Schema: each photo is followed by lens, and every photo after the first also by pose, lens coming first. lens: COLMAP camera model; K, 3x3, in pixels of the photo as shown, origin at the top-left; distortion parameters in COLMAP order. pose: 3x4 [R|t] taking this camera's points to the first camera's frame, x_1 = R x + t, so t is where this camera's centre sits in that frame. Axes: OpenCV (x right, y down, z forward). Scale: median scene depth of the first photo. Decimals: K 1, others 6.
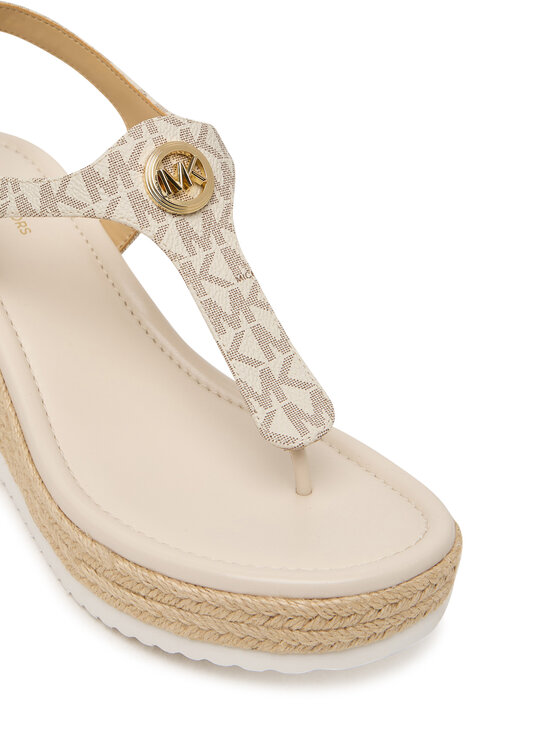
lens RADIAL K [[1535.9, 0, 280.0], [0, 1535.9, 373.0], [0, 0, 1]] dist [-0.014319, -0.053613]
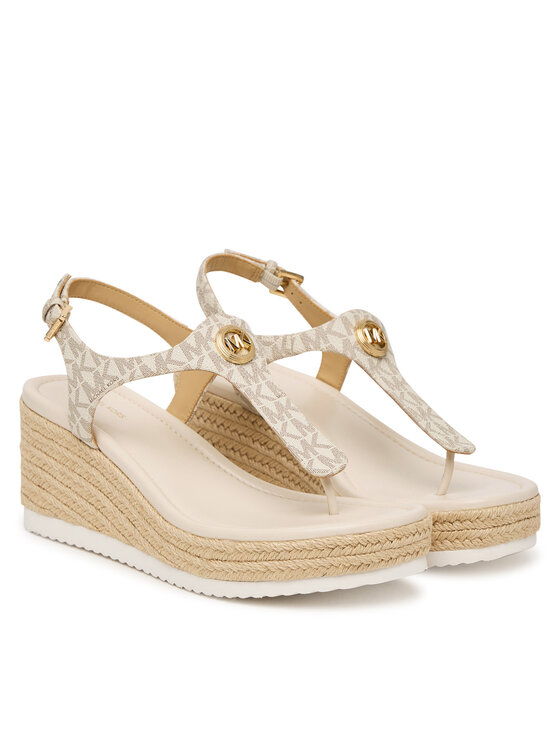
lens RADIAL K [[2196.7, 0, 280.0], [0, 2196.7, 373.0], [0, 0, 1]] dist [-0.012556, -0.042727]
pose [[0.988913, -0.109391, 0.100417, -0.266931], [0.133952, 0.949024, -0.285324, 0.608395], [-0.064086, 0.295612, 0.953156, -1.320640]]
